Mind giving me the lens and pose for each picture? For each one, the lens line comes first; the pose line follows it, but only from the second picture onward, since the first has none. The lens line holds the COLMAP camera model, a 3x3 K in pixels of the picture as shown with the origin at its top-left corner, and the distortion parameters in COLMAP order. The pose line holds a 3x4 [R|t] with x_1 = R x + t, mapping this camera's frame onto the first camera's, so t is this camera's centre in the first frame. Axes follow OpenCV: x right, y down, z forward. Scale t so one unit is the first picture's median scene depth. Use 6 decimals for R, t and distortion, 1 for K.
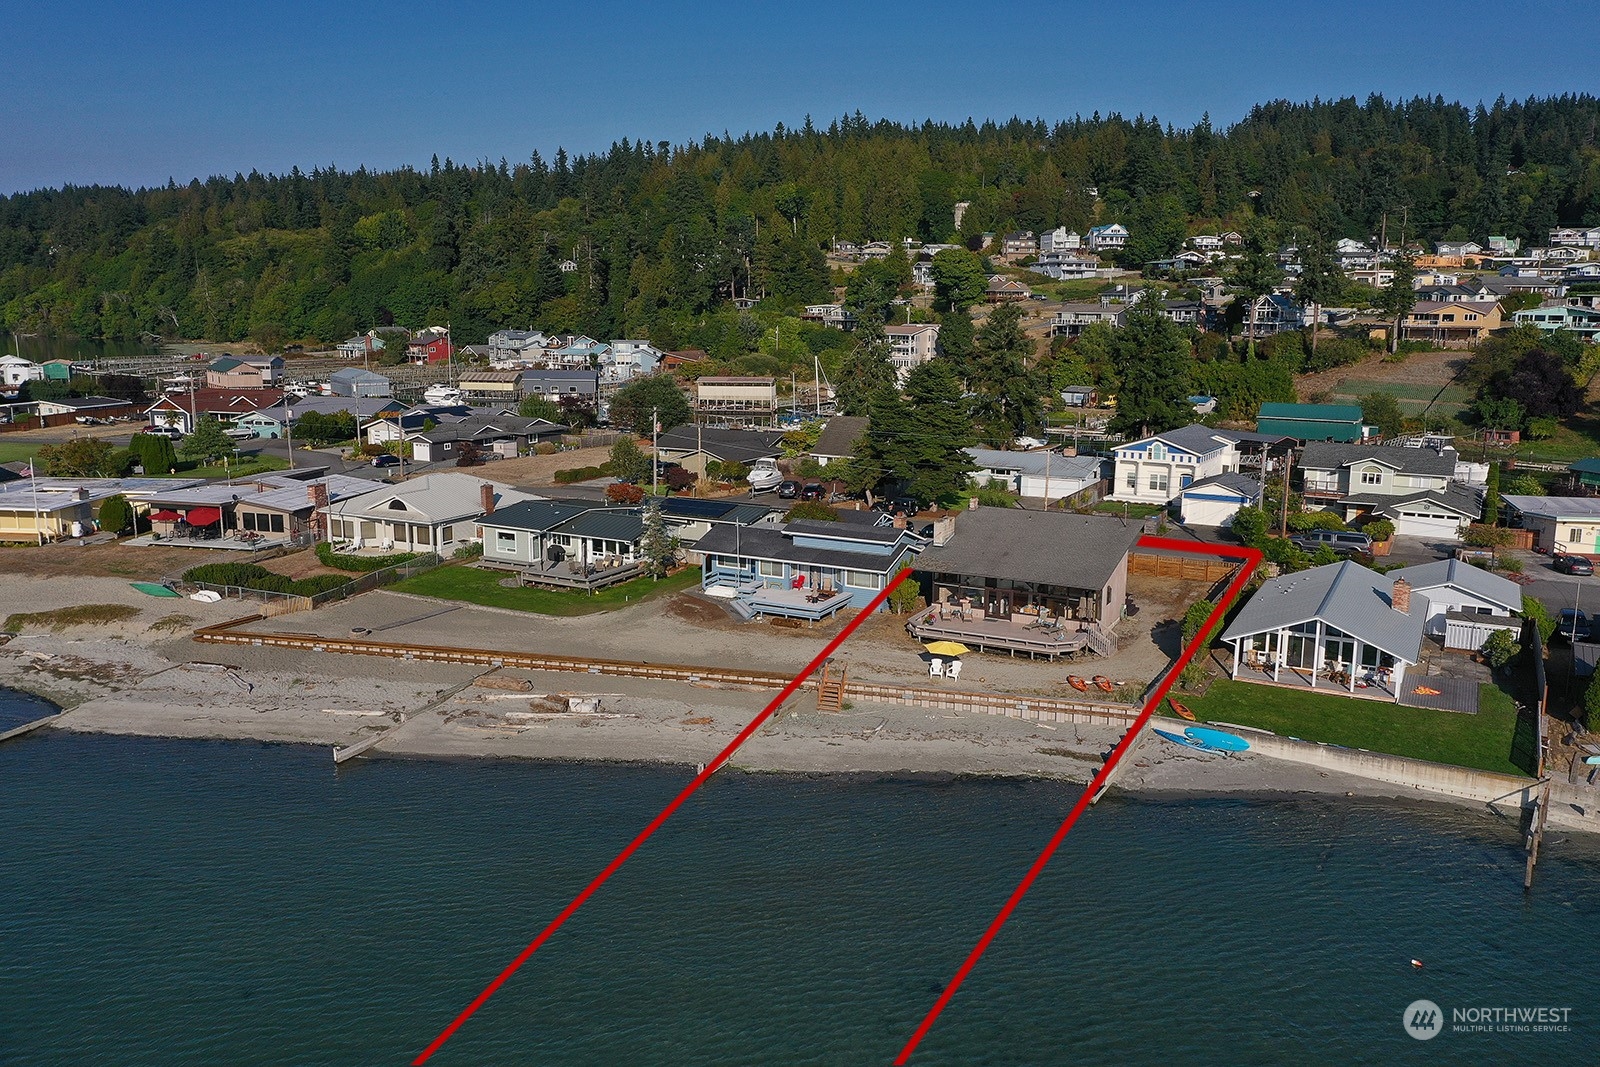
lens RADIAL K [[1272.1, 0, 800.0], [0, 1272.1, 533.5], [0, 0, 1]] dist [0.017720, 0.000855]
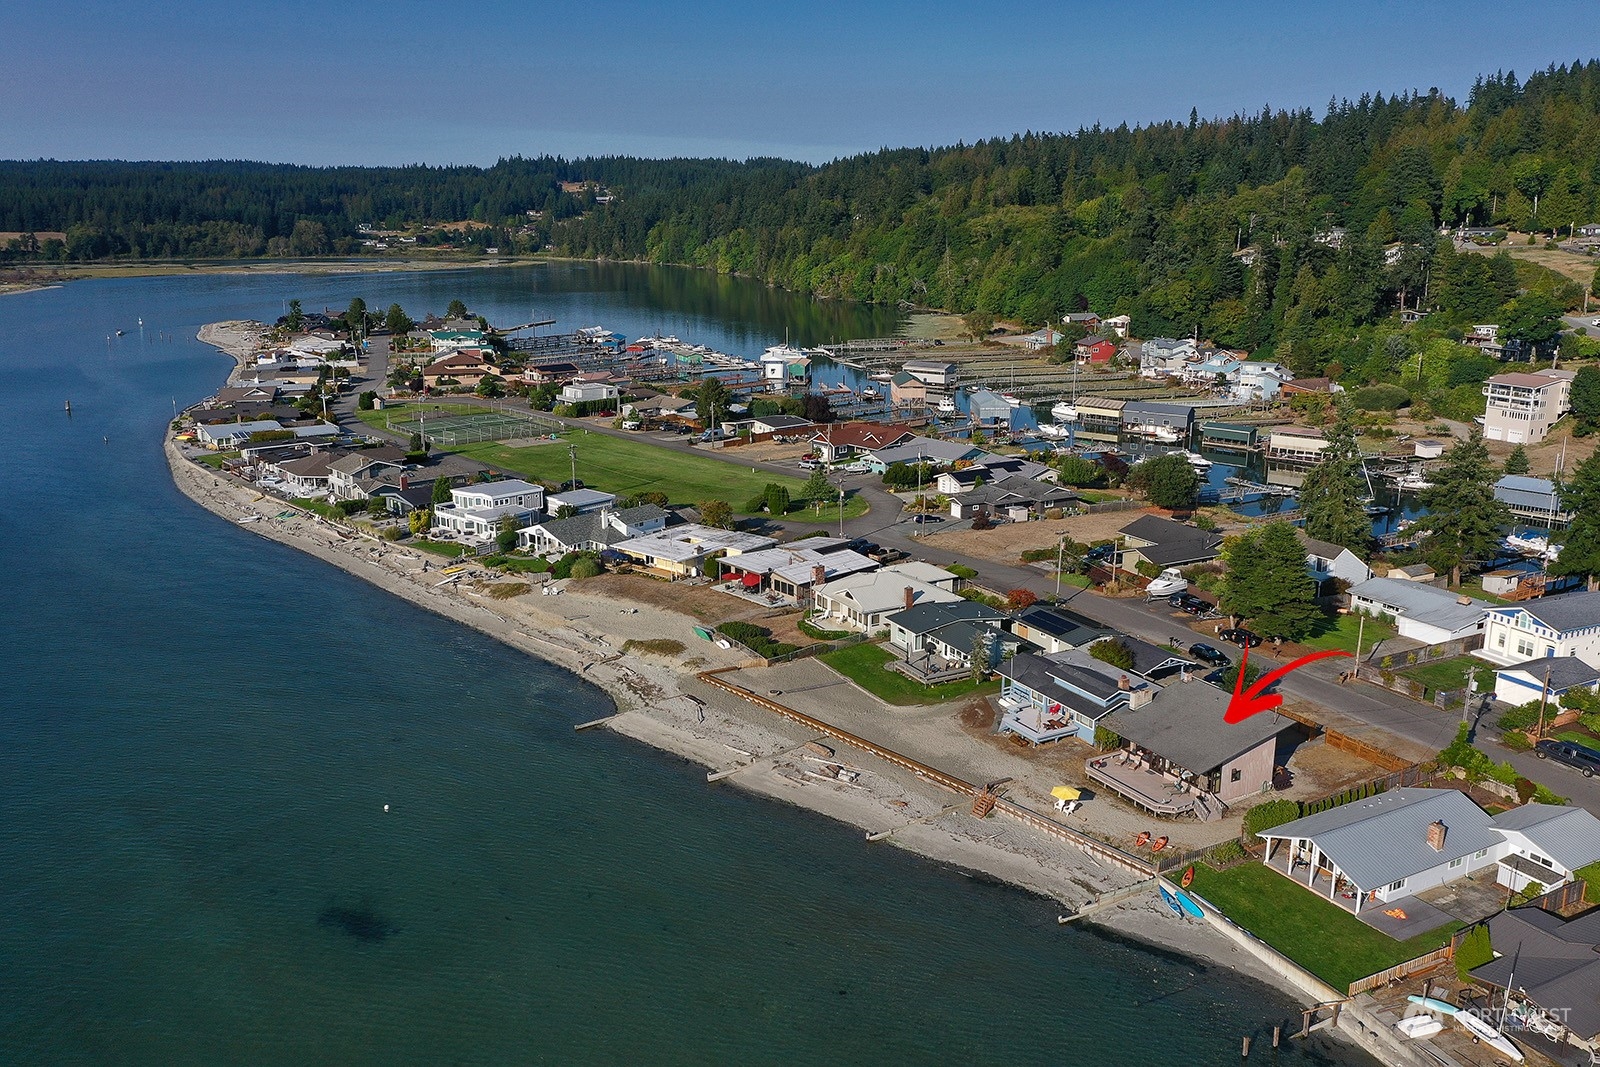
lens RADIAL K [[1272.1, 0, 800.0], [0, 1272.1, 533.5], [0, 0, 1]] dist [0.017720, 0.000855]
pose [[0.832585, 0.128749, -0.538726, 0.346427], [-0.095543, 0.991414, 0.089276, -0.176129], [0.545594, -0.022858, 0.837738, -0.234394]]
